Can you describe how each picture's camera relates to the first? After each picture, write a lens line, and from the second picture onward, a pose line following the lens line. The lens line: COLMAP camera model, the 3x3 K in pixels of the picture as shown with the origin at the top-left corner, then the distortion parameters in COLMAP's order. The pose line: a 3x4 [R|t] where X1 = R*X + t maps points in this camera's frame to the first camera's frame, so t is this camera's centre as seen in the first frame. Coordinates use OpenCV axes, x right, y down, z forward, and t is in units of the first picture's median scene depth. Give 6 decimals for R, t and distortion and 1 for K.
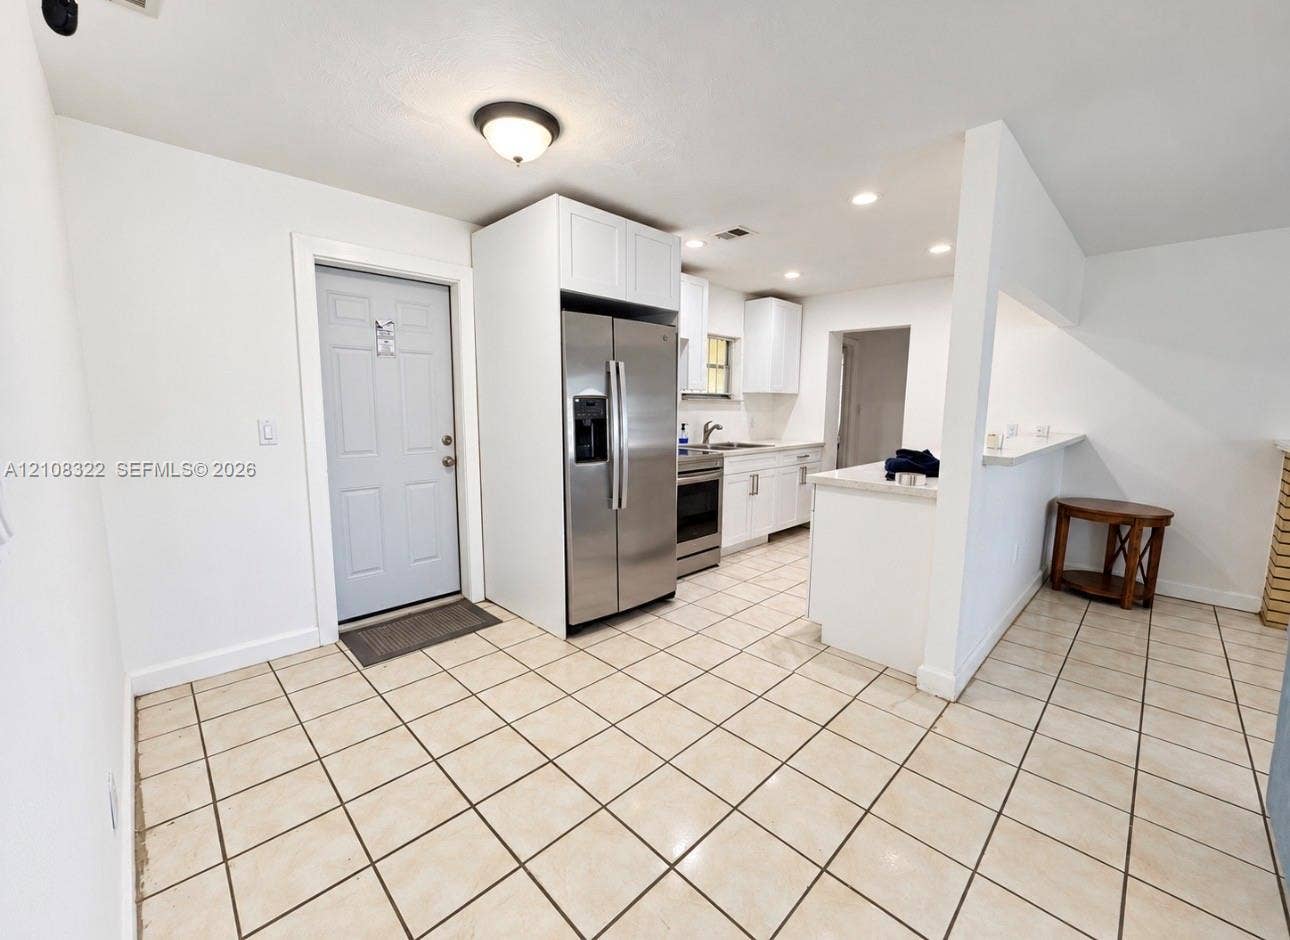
lens RADIAL K [[512.3, 0, 643.0], [0, 512.3, 473.7], [0, 0, 1]] dist [-0.006183, 0.000493]
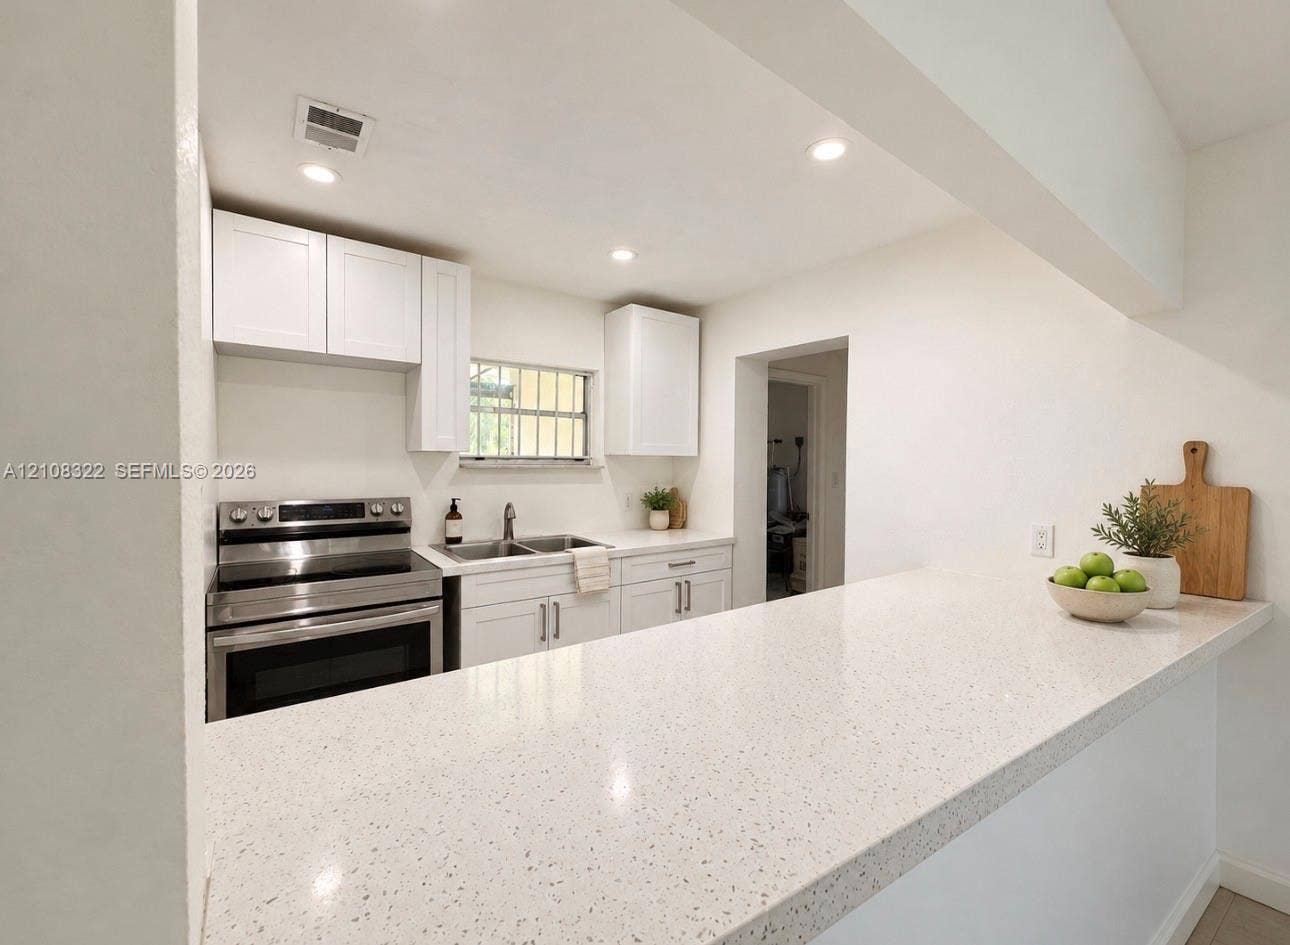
lens RADIAL K [[519.6, 0, 647.6], [0, 519.6, 471.6], [0, 0, 1]] dist [-0.004041, -0.000832]
pose [[0.988557, 0.009229, -0.150567, 0.357837], [-0.026495, 0.993233, -0.113075, -0.069145], [0.148505, 0.115771, 0.982112, 0.394727]]
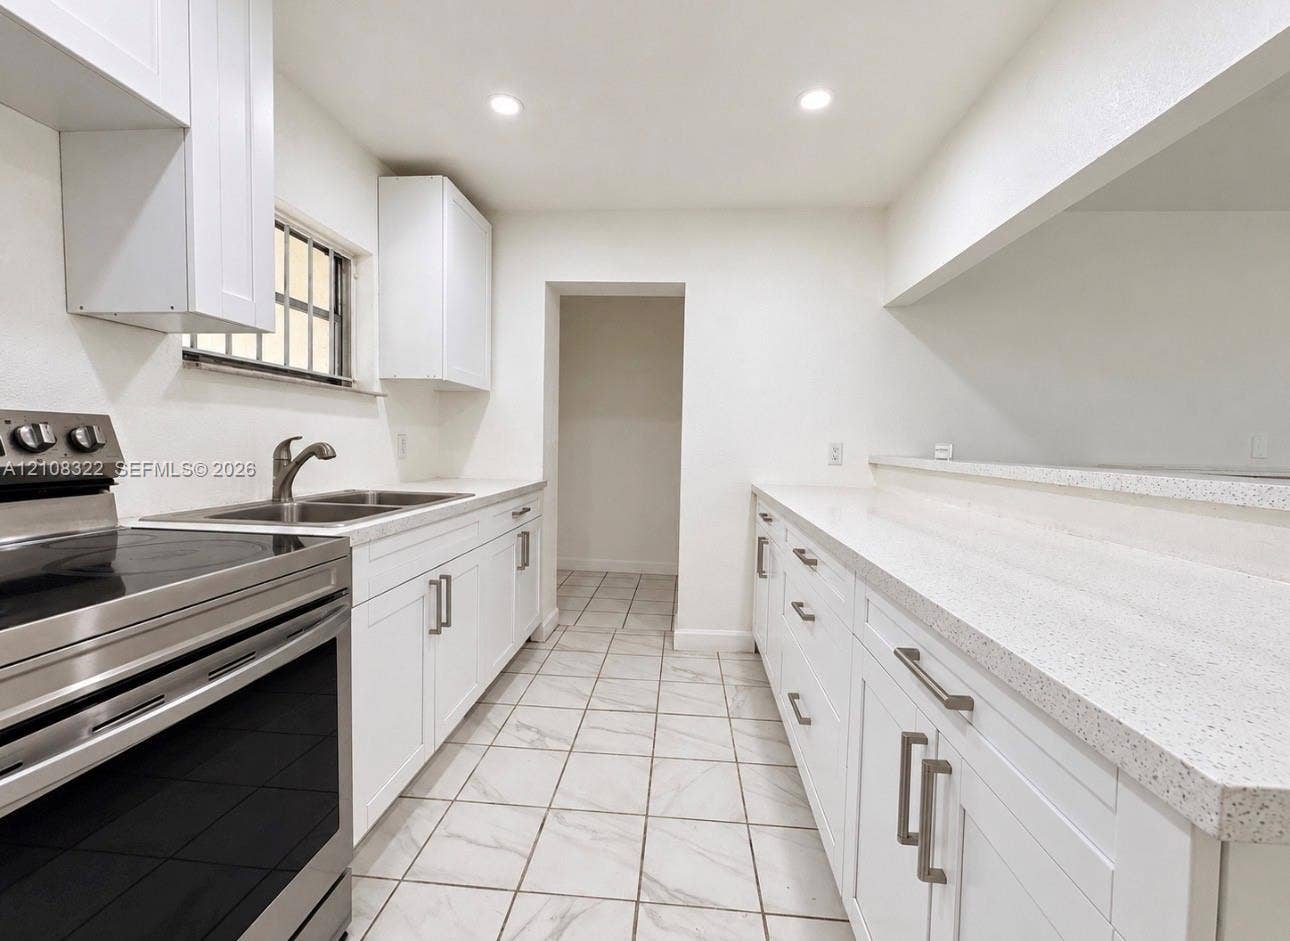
lens RADIAL K [[512.3, 0, 644.6], [0, 512.3, 470.9], [0, 0, 1]] dist [-0.006183, 0.000493]
pose [[0.754284, -0.023518, 0.656127, 0.075710], [0.069744, 0.996574, -0.044457, -0.042151], [-0.652834, 0.079294, 0.753340, 0.536134]]
